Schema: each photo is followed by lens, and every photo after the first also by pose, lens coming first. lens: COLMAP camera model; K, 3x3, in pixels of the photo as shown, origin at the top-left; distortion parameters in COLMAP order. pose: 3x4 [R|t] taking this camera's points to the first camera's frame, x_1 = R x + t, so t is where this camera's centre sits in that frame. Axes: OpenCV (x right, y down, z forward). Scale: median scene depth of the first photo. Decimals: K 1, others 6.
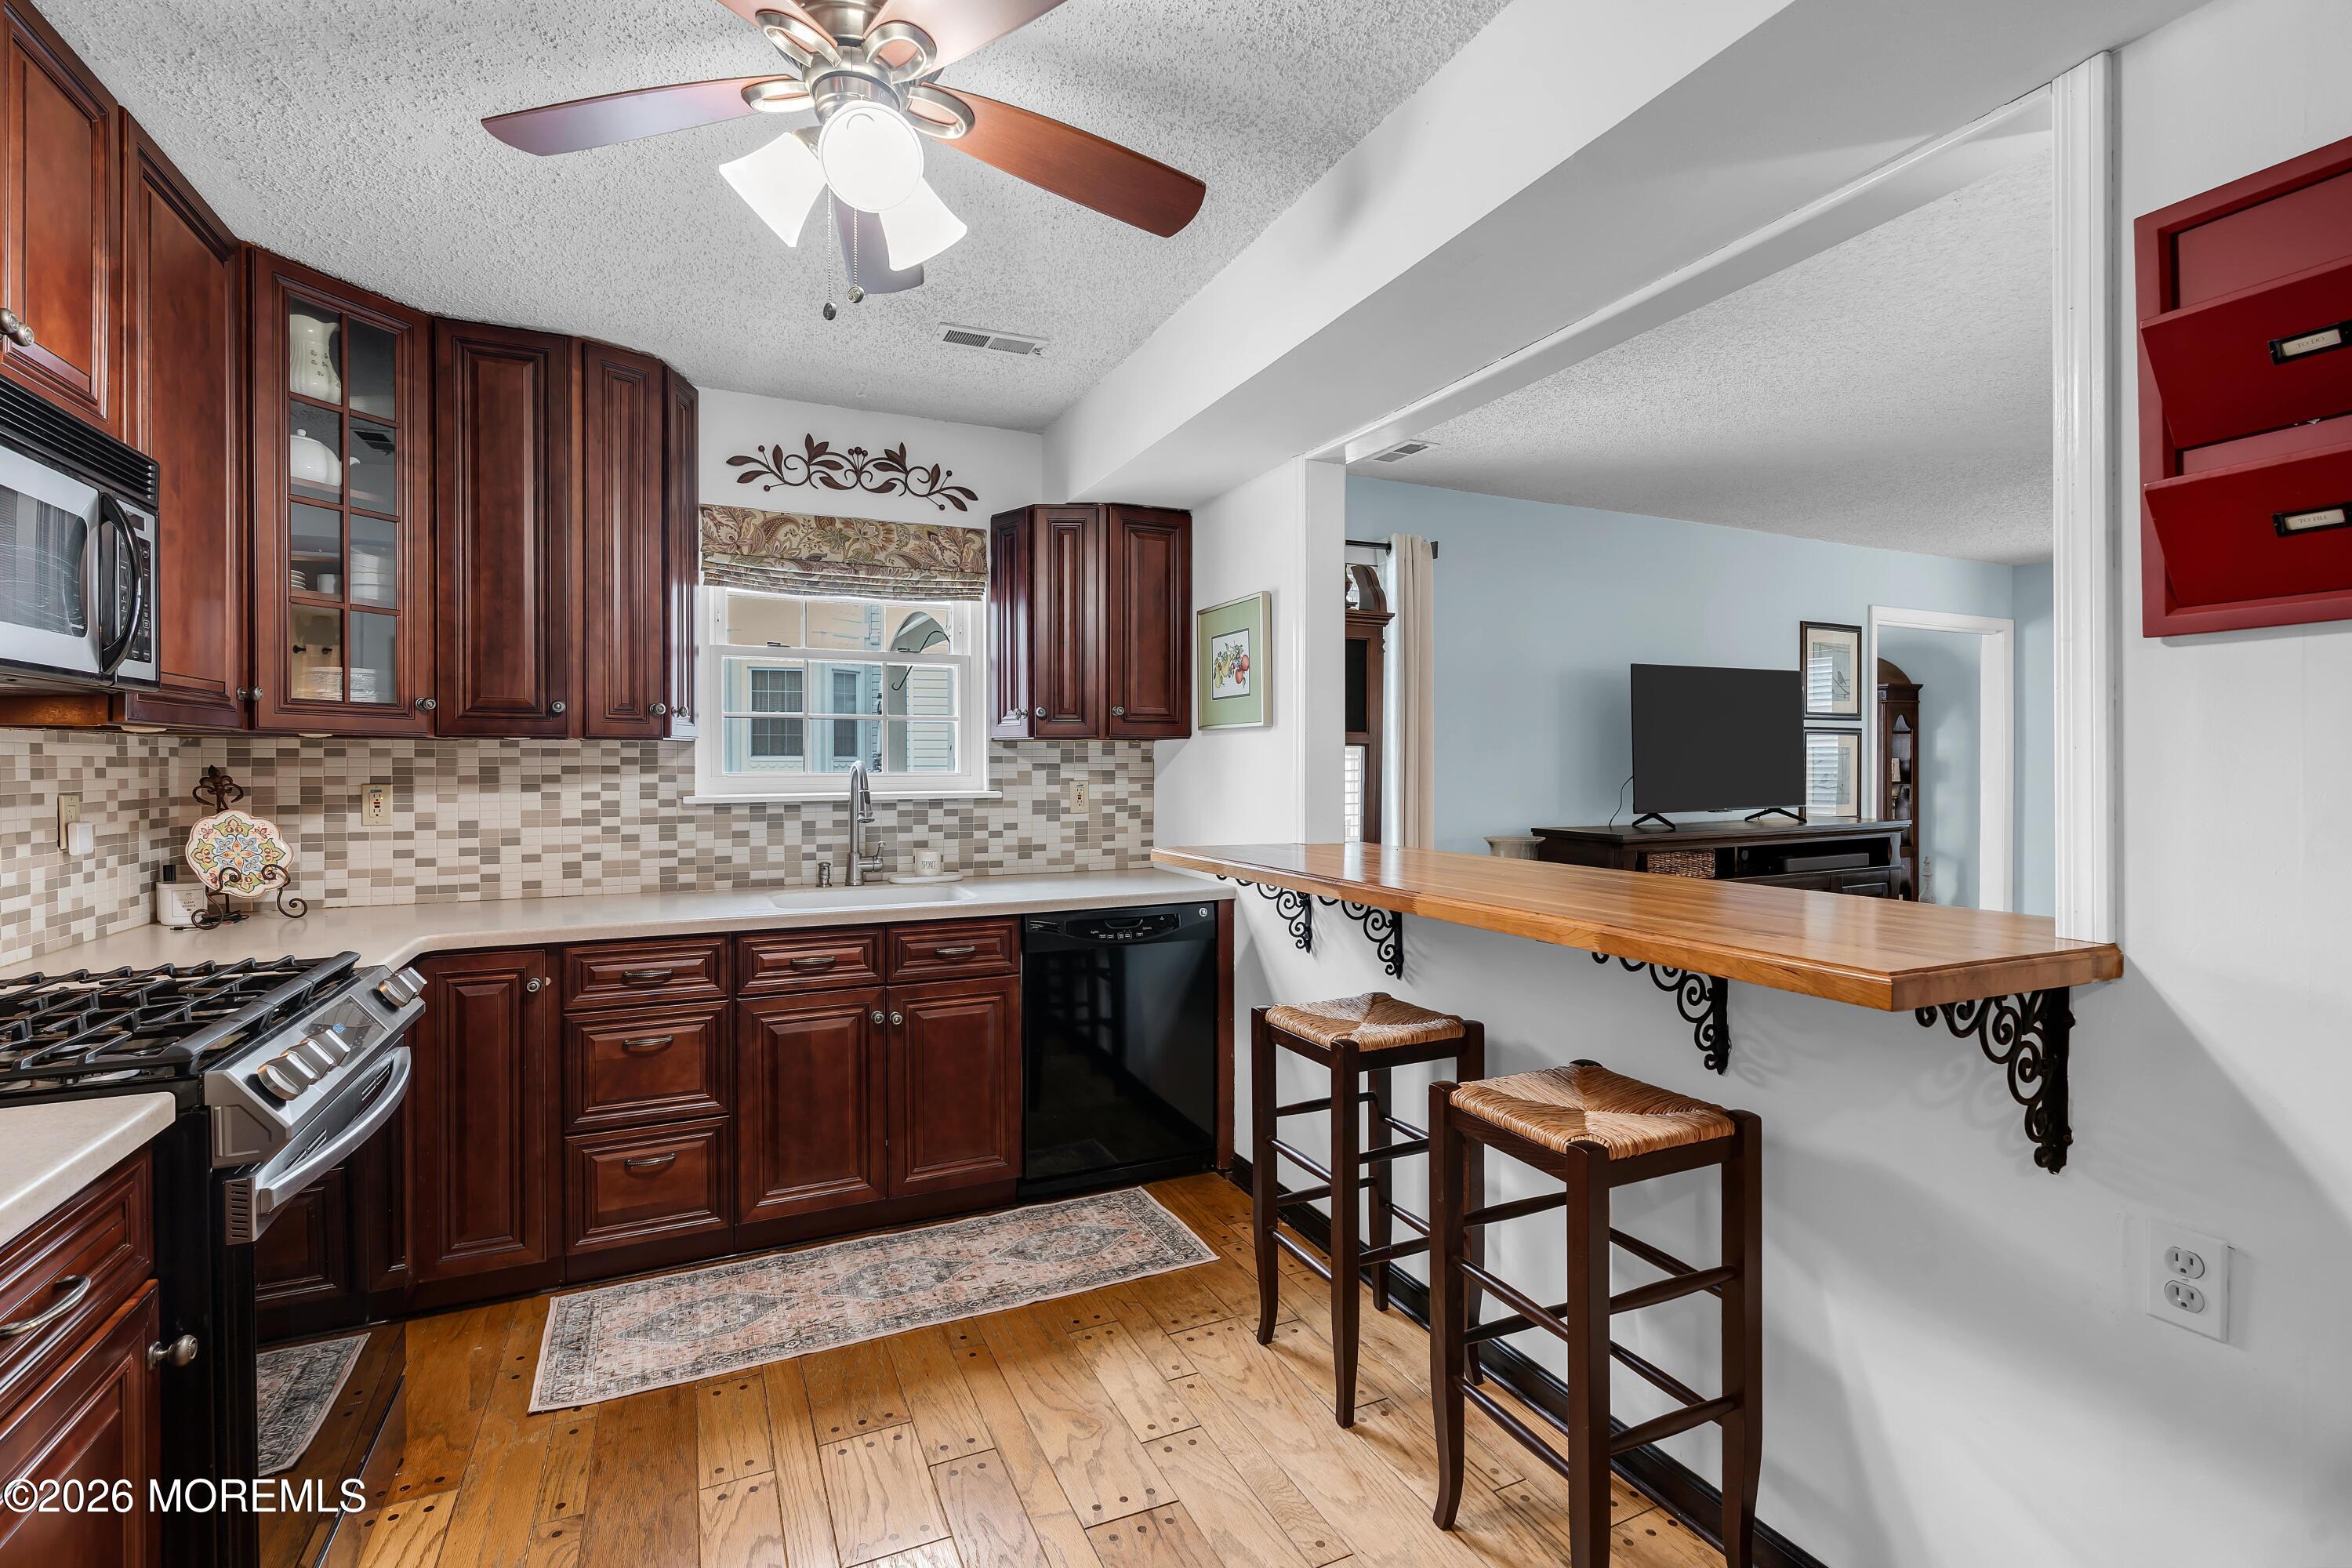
lens RADIAL K [[1065.9, 0, 1180.4], [0, 1065.9, 767.2], [0, 0, 1]] dist [-0.011432, 0.002812]
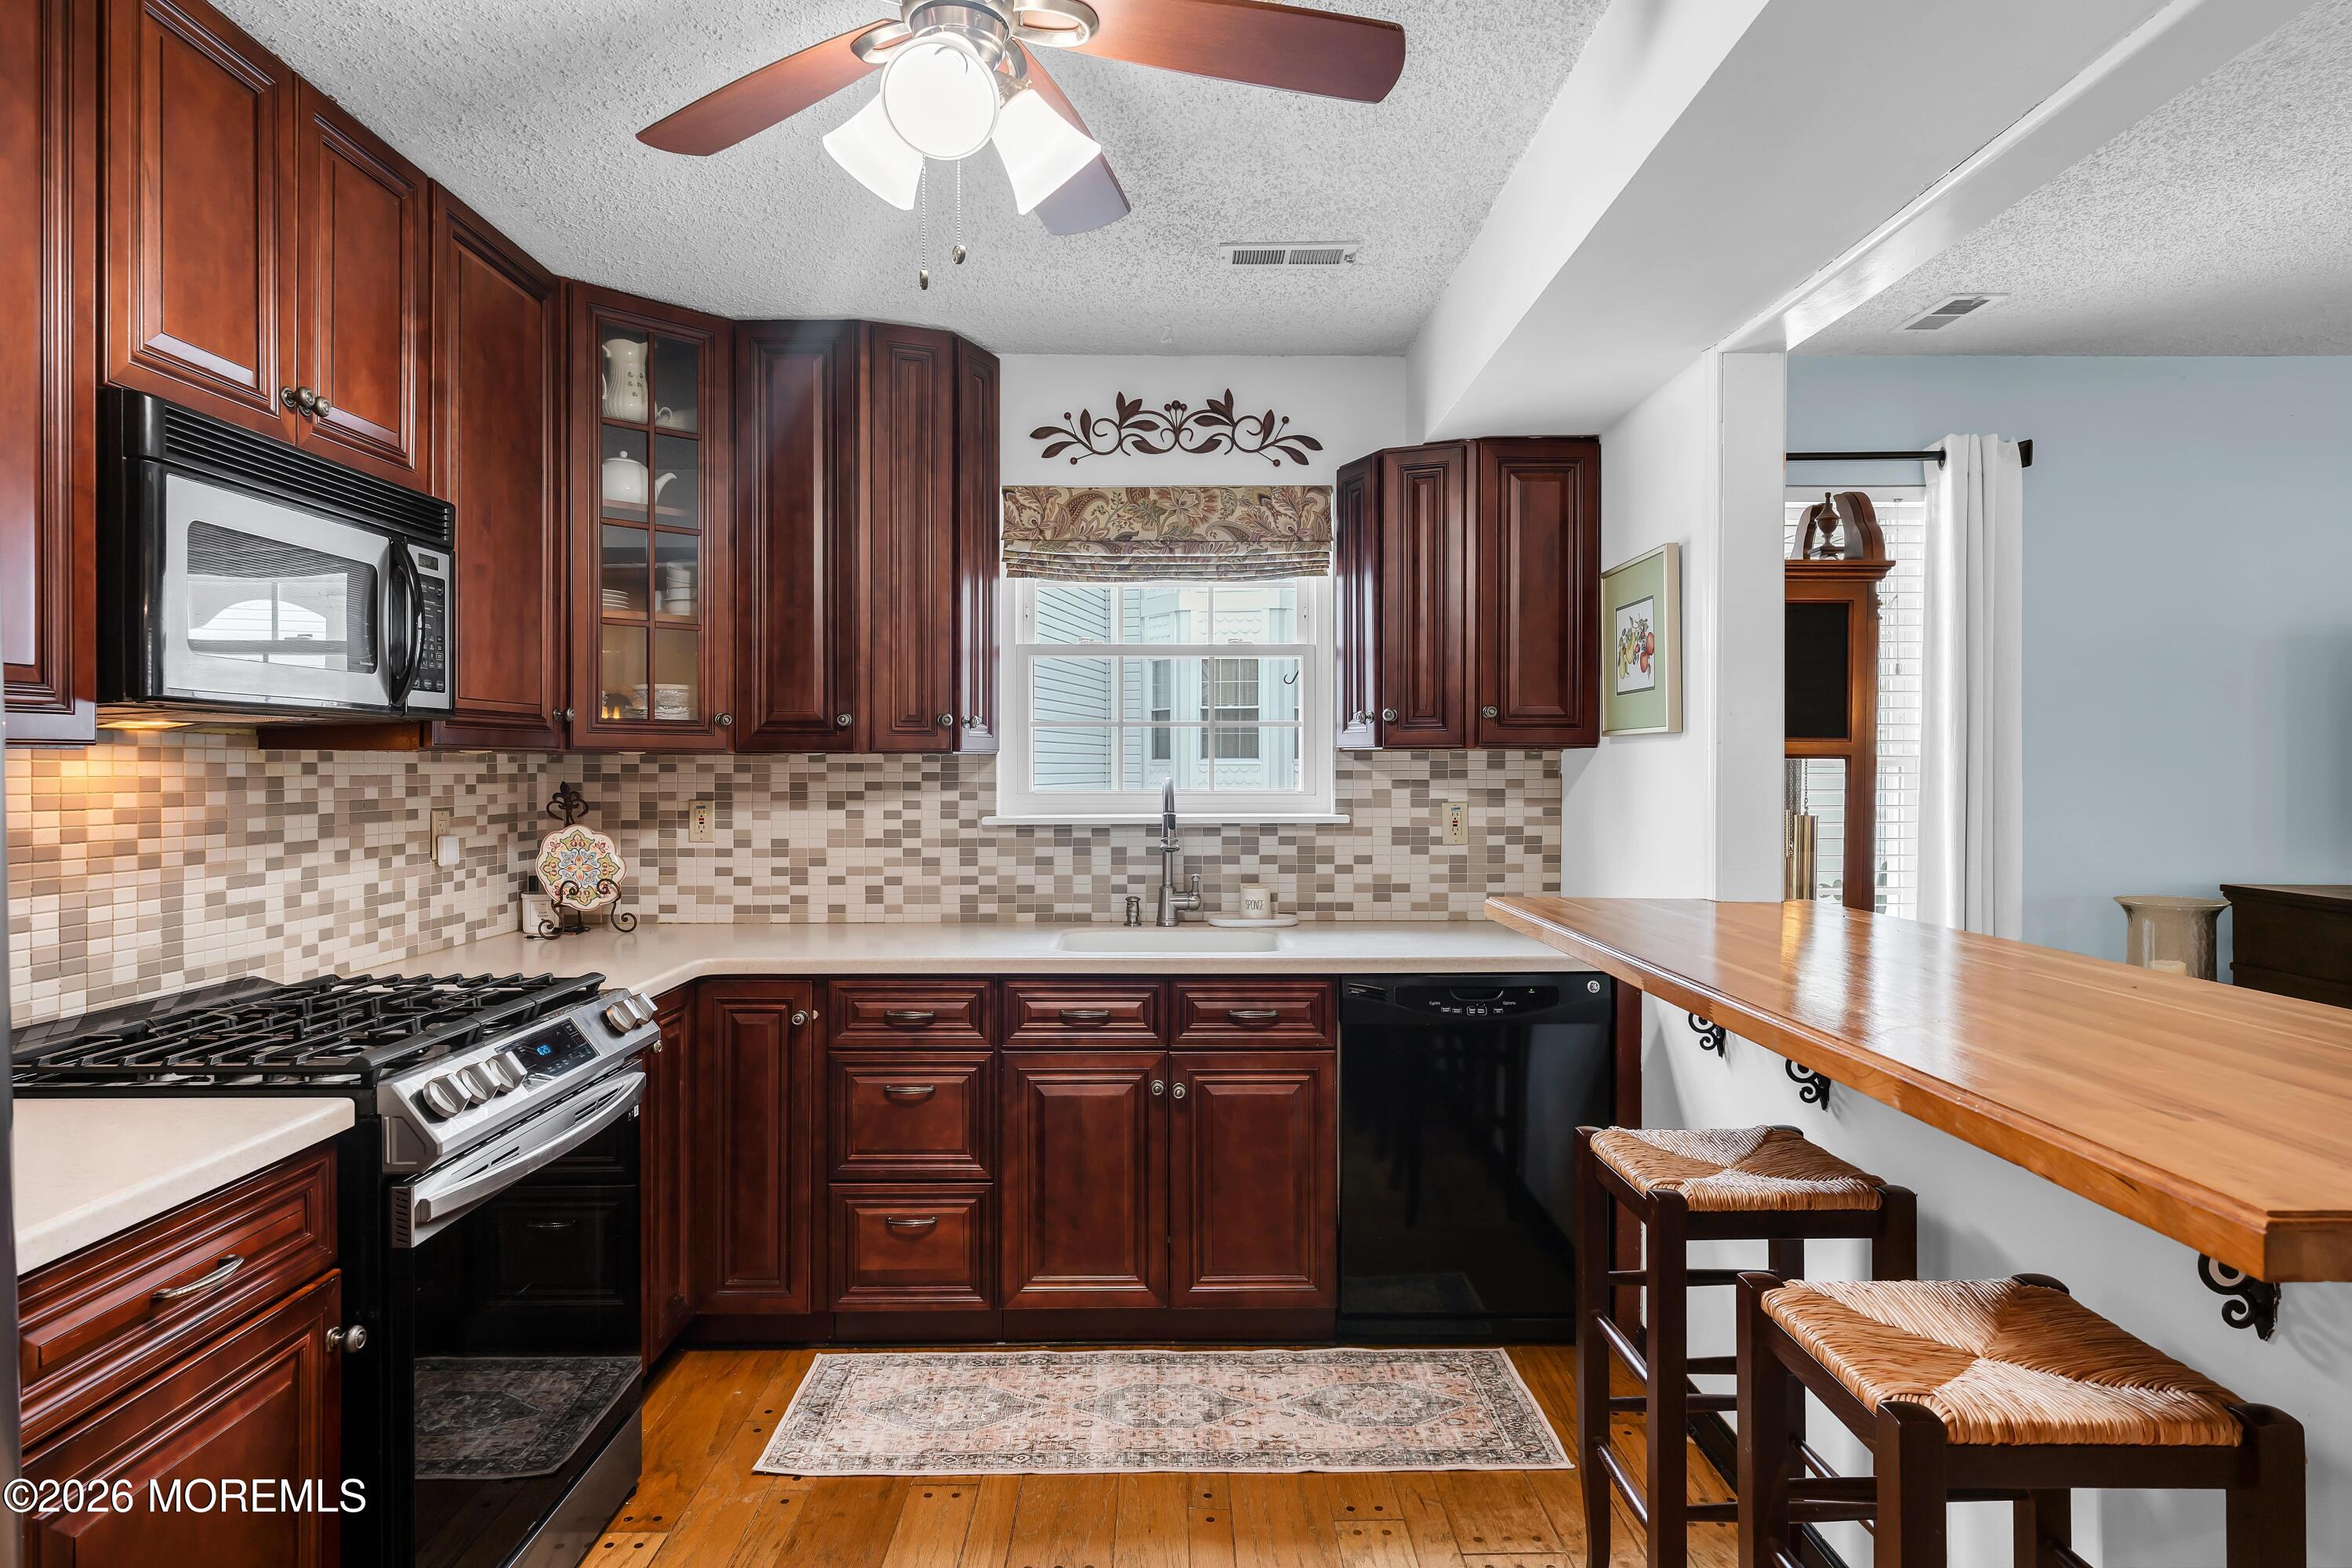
lens RADIAL K [[1357.9, 0, 1180.5], [0, 1357.9, 763.9], [0, 0, 1]] dist [-0.006072, 0.002363]
pose [[0.906220, 0.001154, -0.422805, 0.184424], [-0.002546, 0.999993, -0.002727, -0.015733], [0.422799, 0.003548, 0.906217, 0.044989]]
